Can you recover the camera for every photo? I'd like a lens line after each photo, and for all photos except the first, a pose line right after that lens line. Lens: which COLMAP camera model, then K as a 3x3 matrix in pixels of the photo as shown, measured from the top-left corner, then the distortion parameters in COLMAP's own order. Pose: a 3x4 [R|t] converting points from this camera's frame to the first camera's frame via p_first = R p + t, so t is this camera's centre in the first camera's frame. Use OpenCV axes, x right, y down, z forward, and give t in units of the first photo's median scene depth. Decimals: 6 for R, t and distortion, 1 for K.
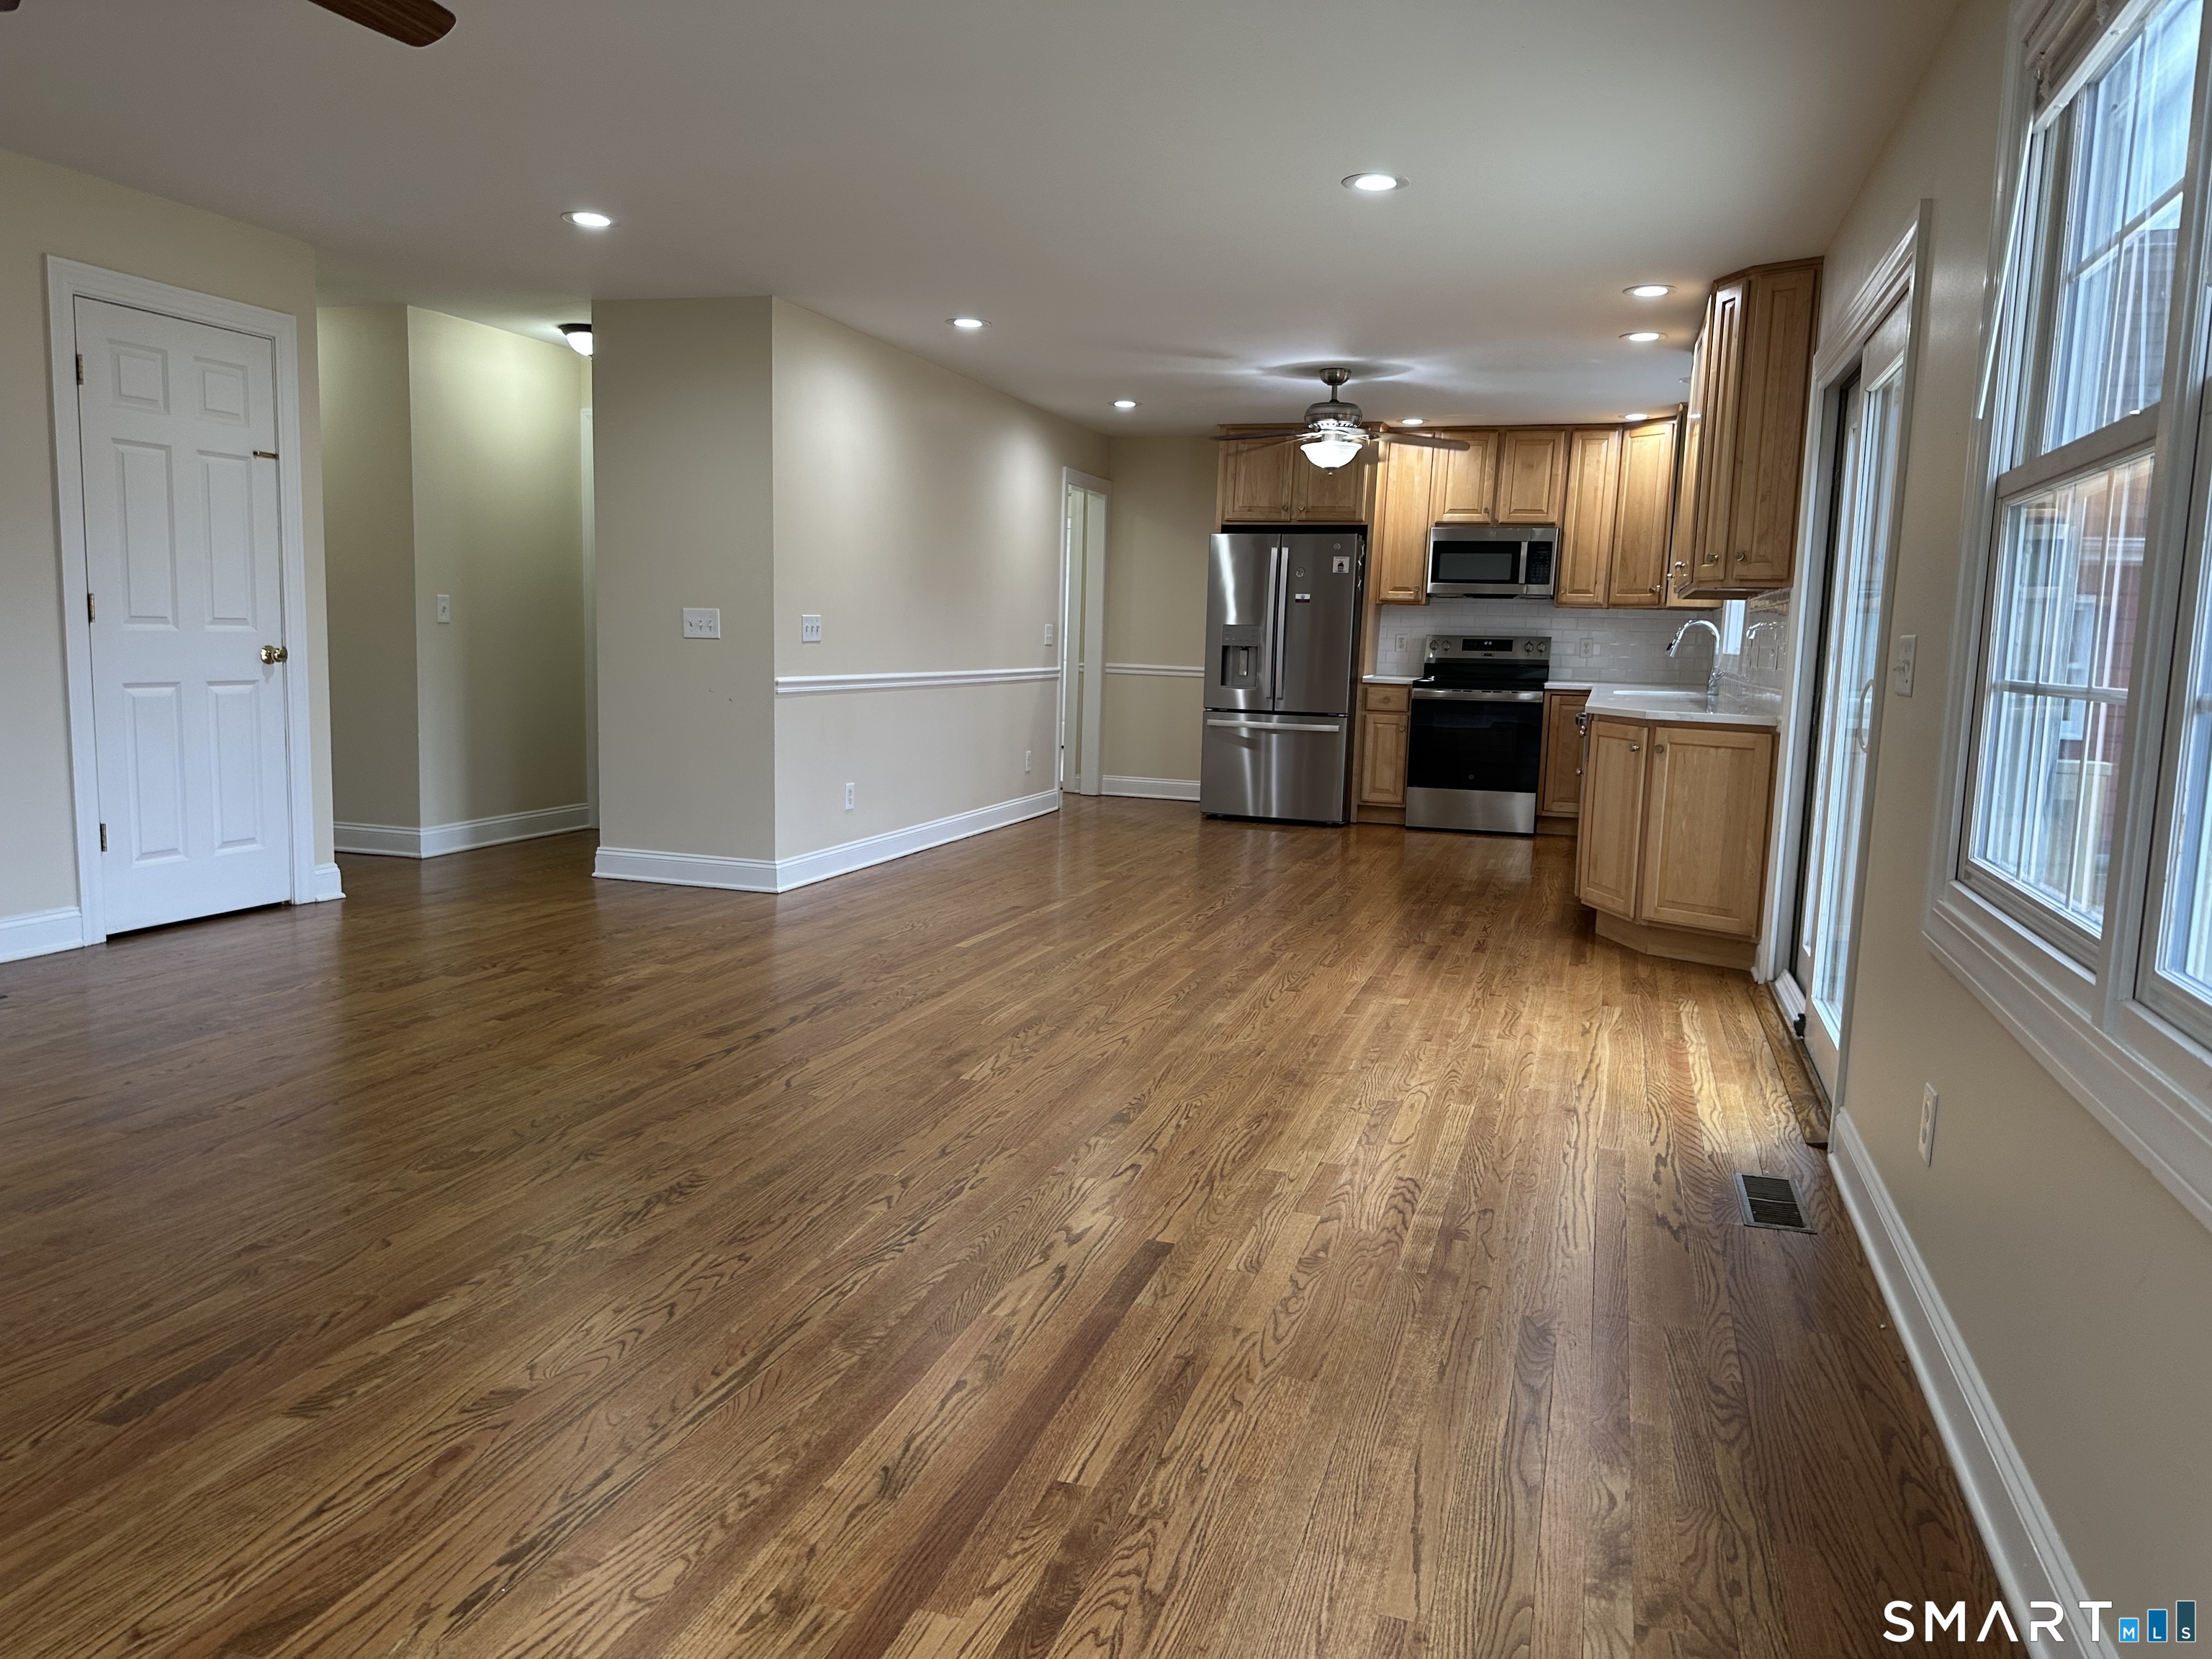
lens RADIAL K [[1541.4, 0, 1106.0], [0, 1541.4, 829.5], [0, 0, 1]] dist [0.124613, -0.211817]
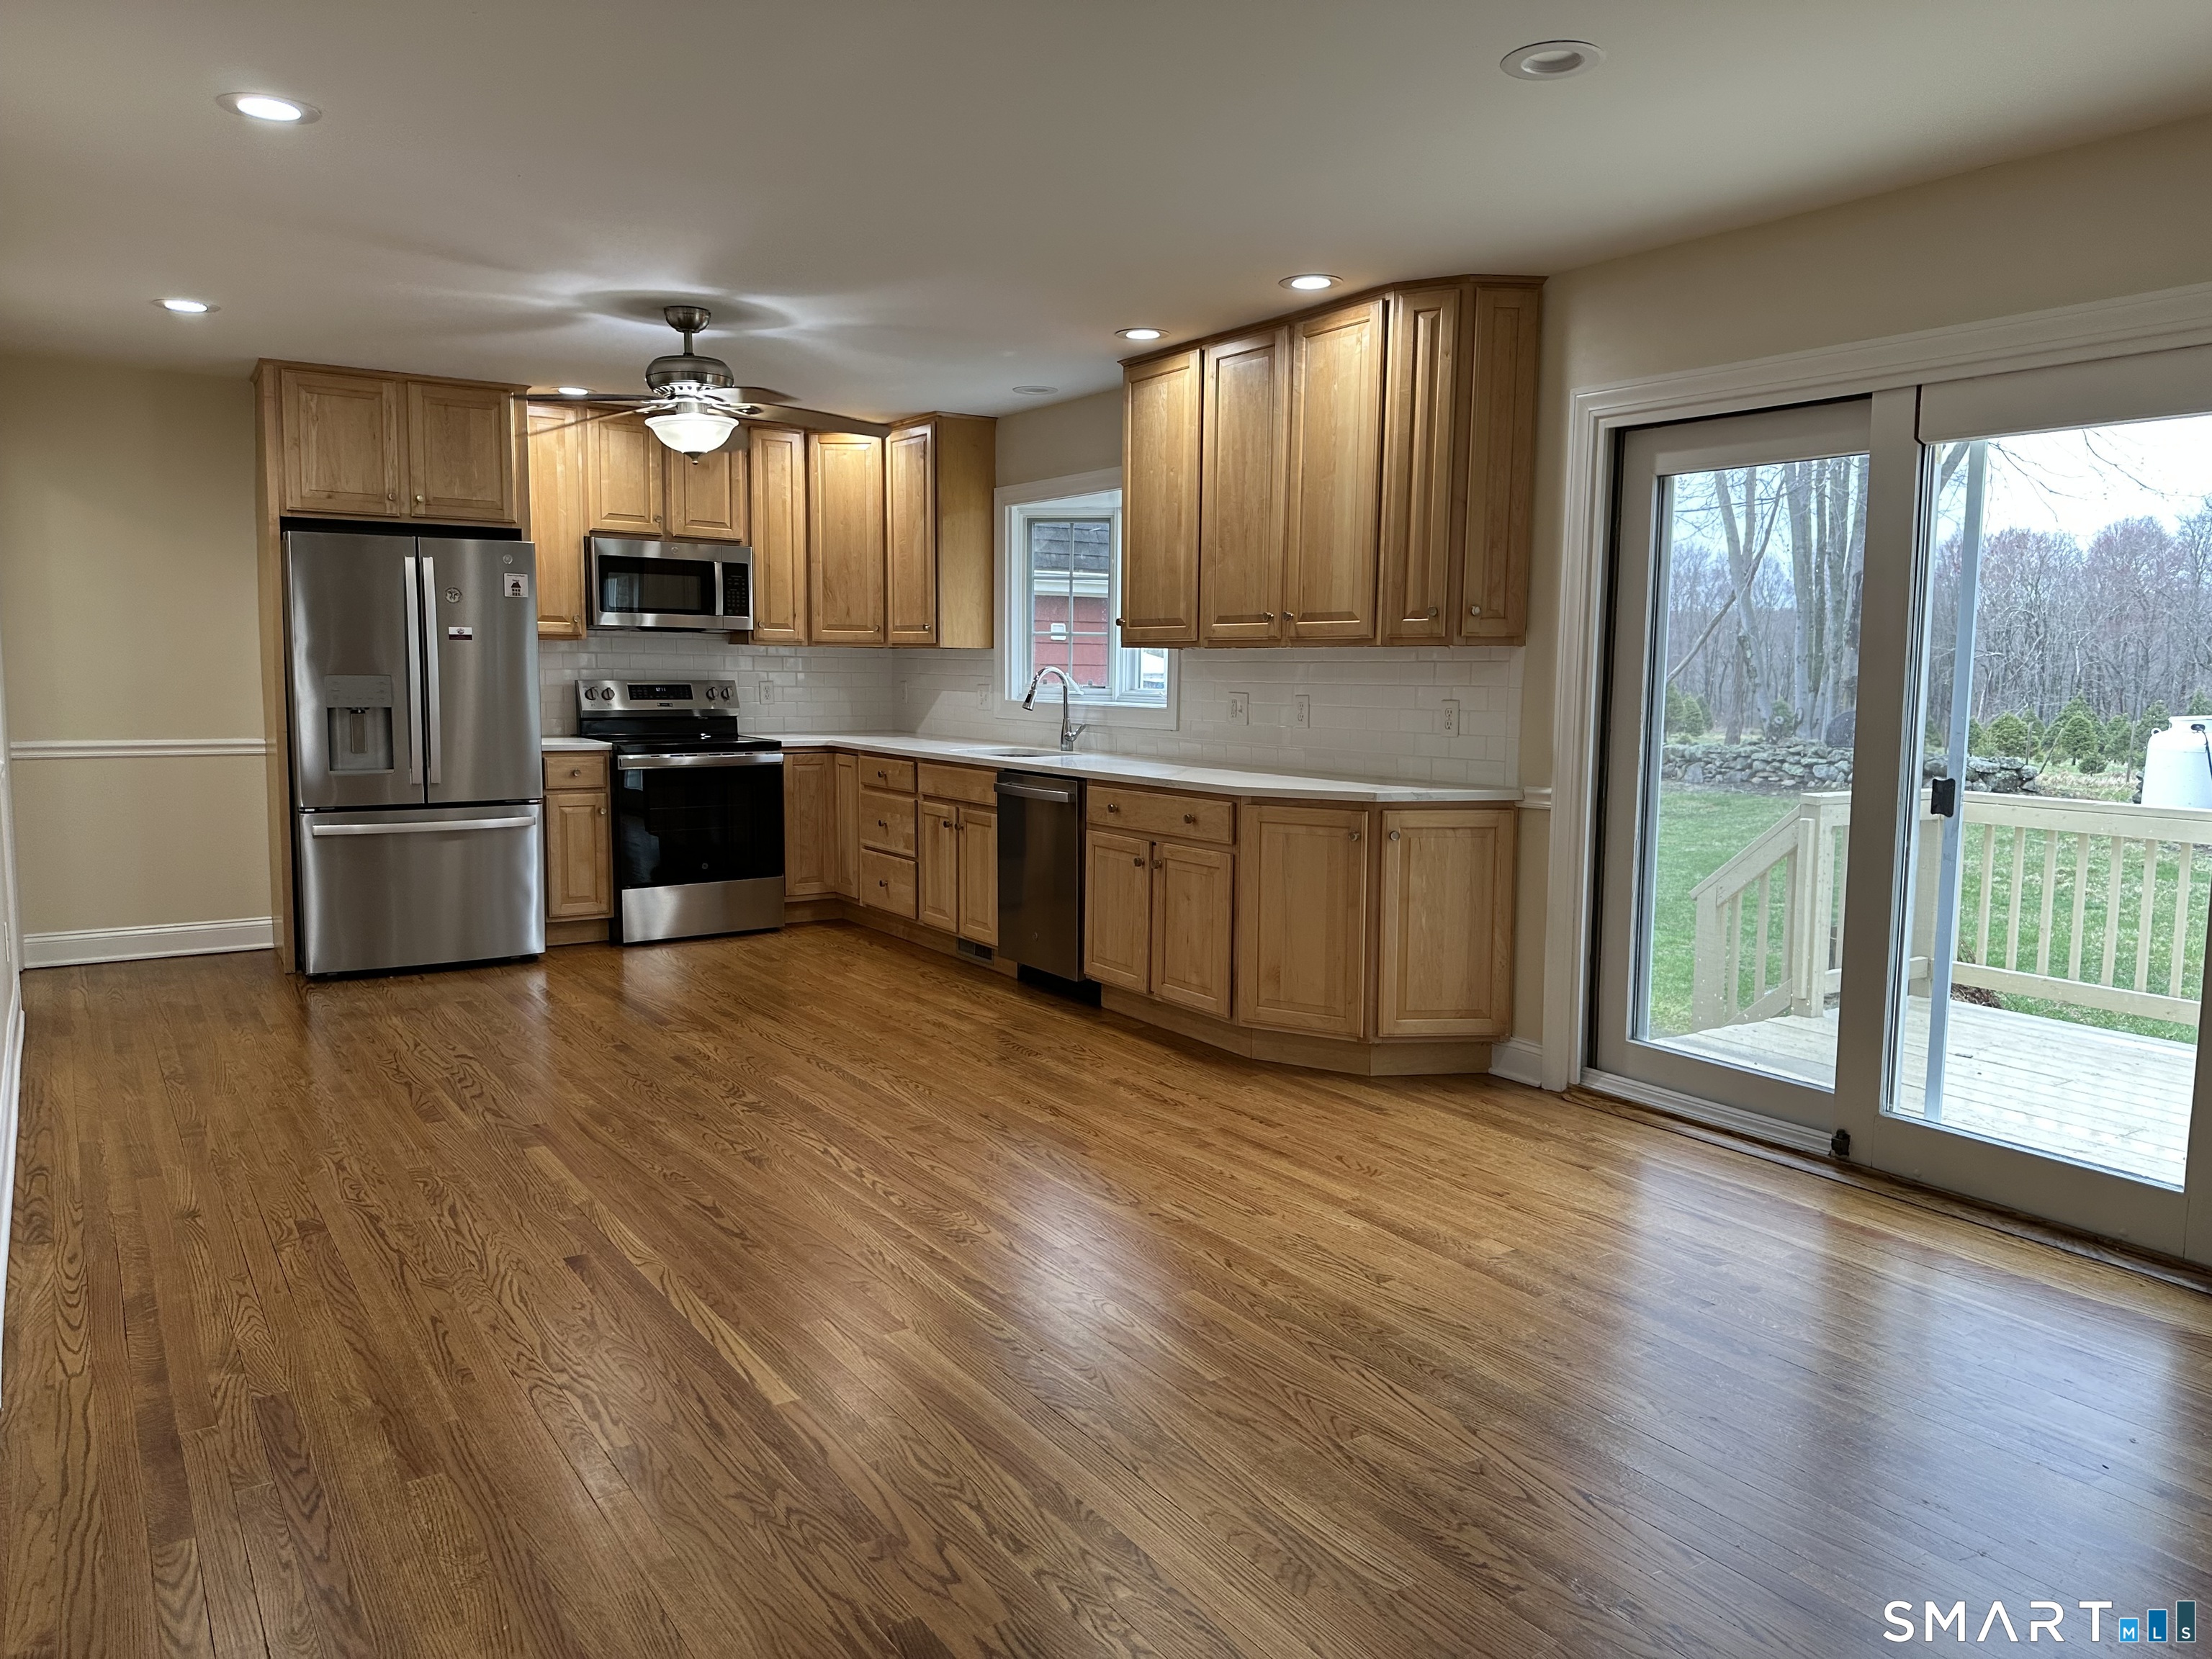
lens RADIAL K [[1541.4, 0, 1106.0], [0, 1541.4, 829.5], [0, 0, 1]] dist [0.124613, -0.211817]
pose [[0.620217, -0.108082, 0.776949, -0.243825], [0.108254, 0.992779, 0.051690, -0.071637], [-0.776925, 0.052049, 0.627438, 0.369469]]
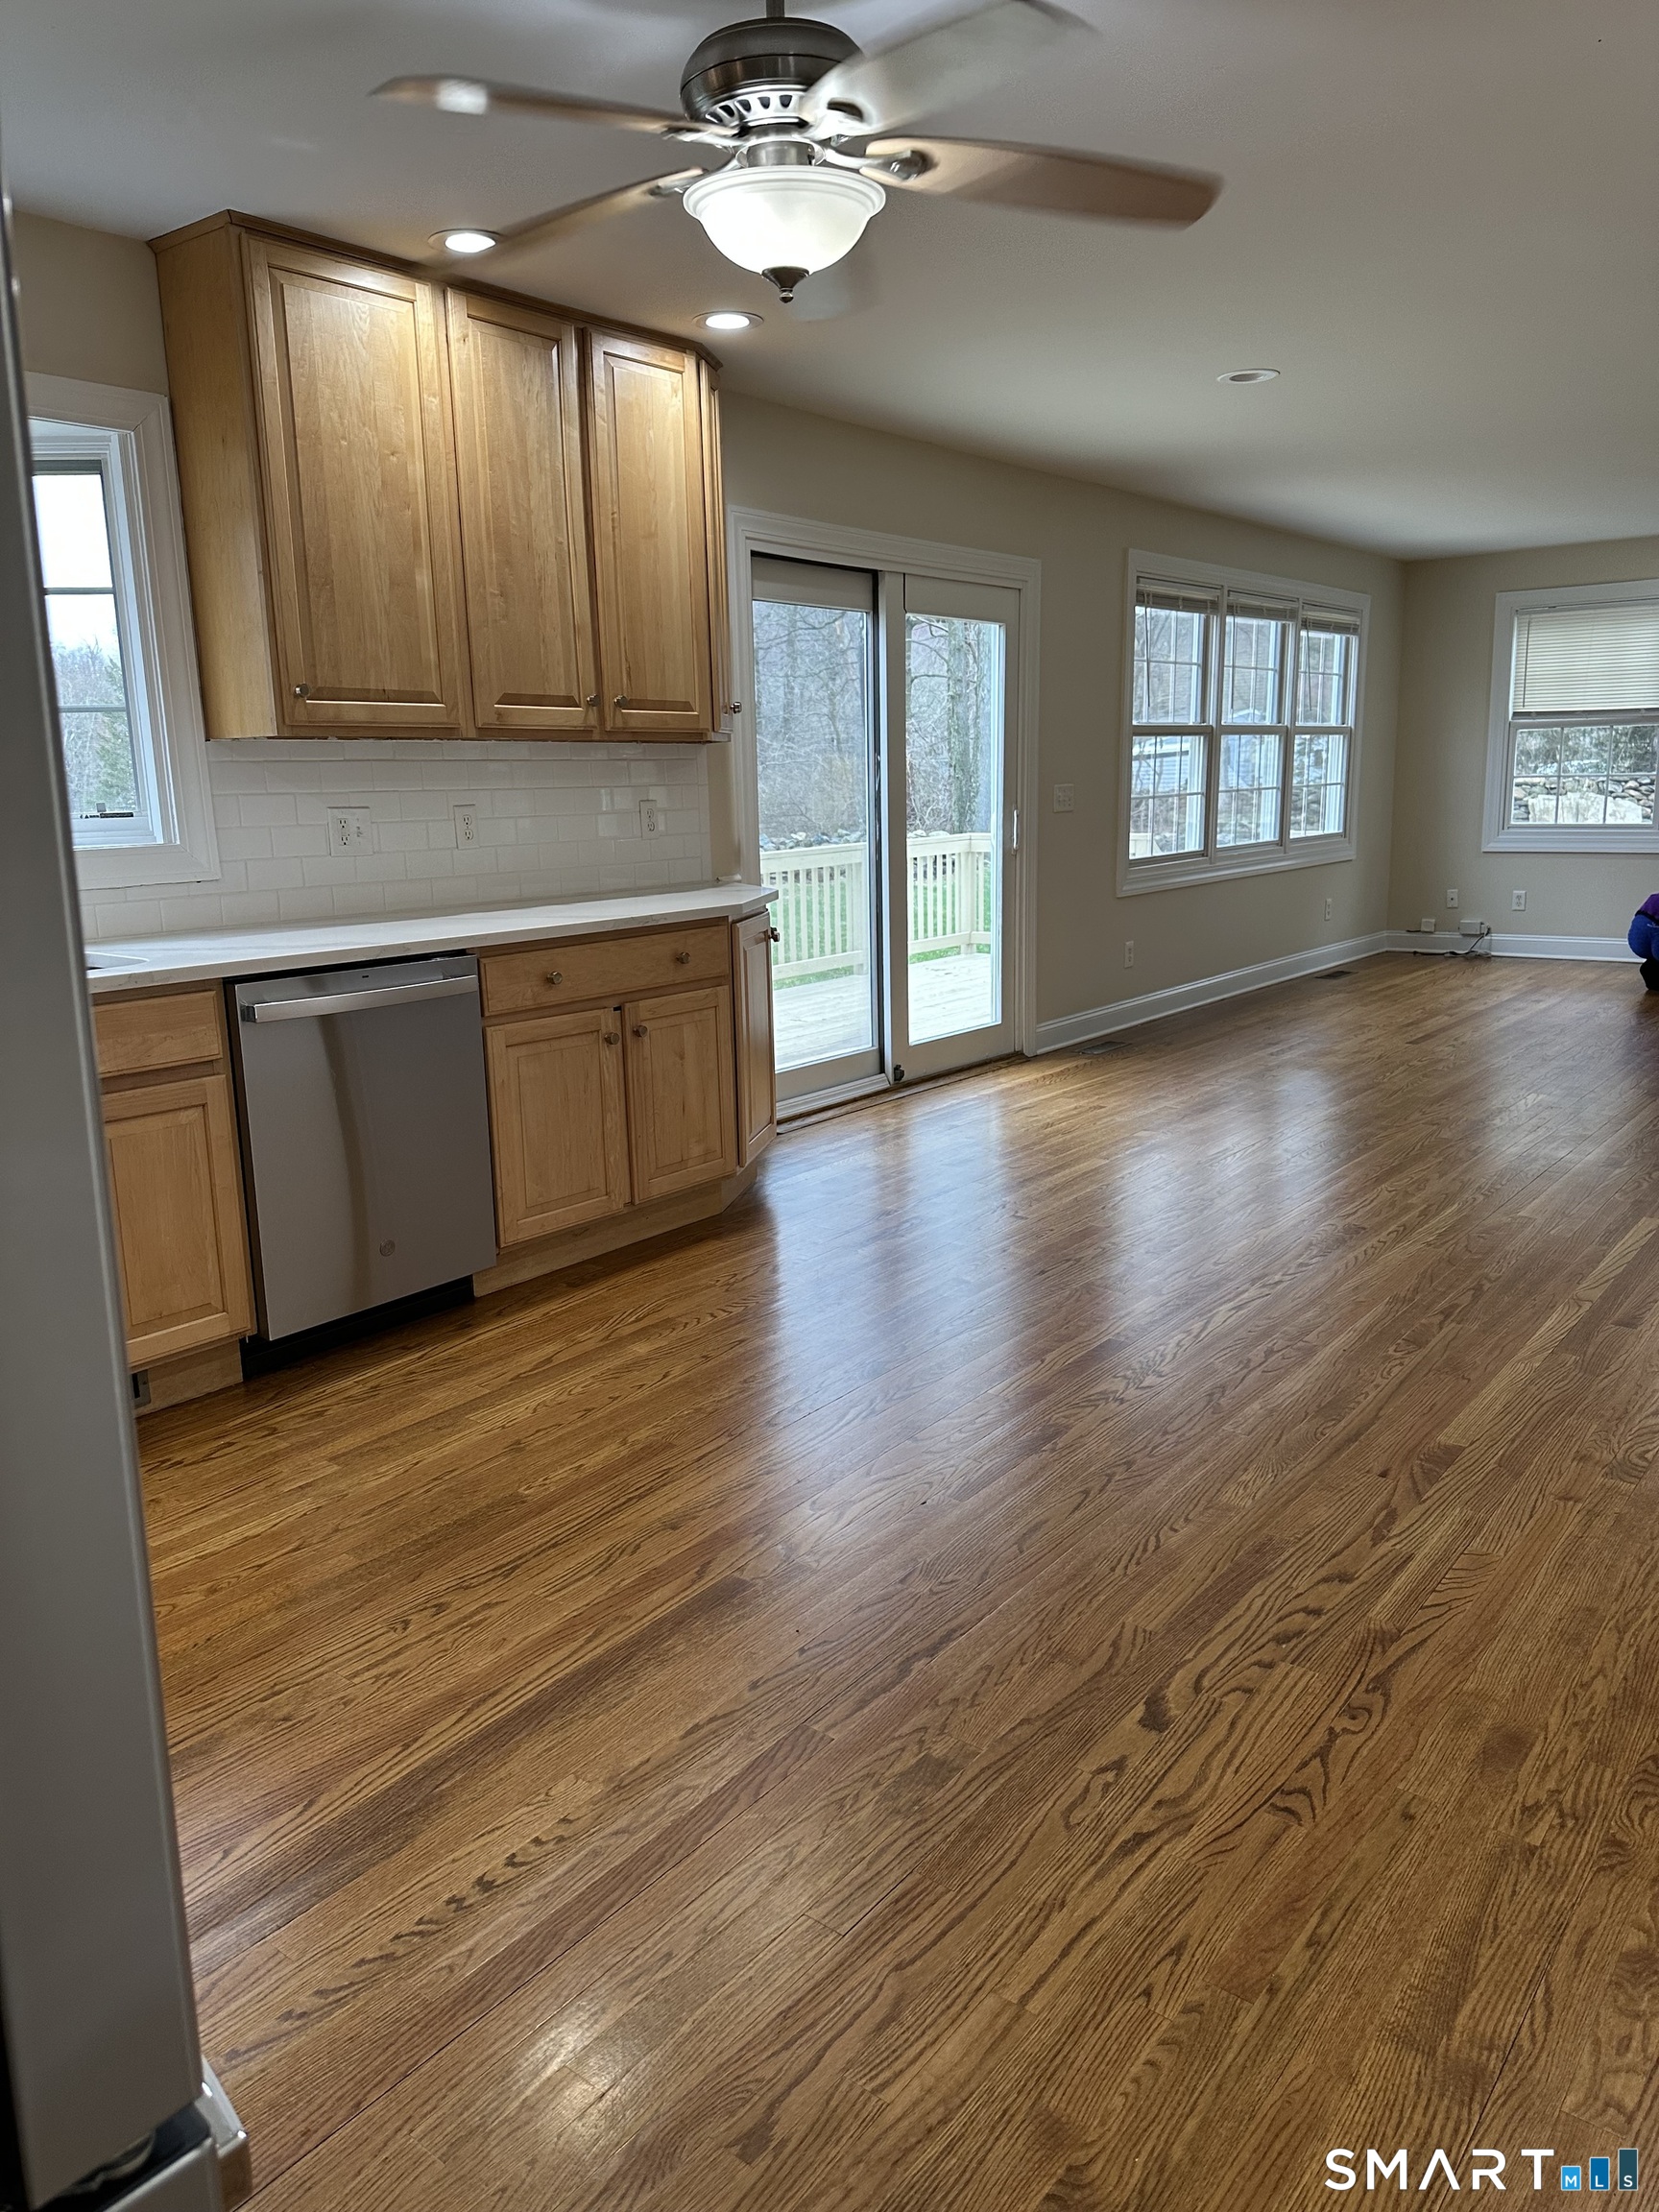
lens RADIAL K [[1541.4, 0, 829.5], [0, 1541.4, 1124.3], [0, 0, 1]] dist [0.124613, -0.211817]
pose [[-0.939574, -0.091214, 0.329969, 0.018282], [0.031067, 0.937156, 0.347524, -0.154396], [-0.340932, 0.336776, -0.877694, 1.101833]]
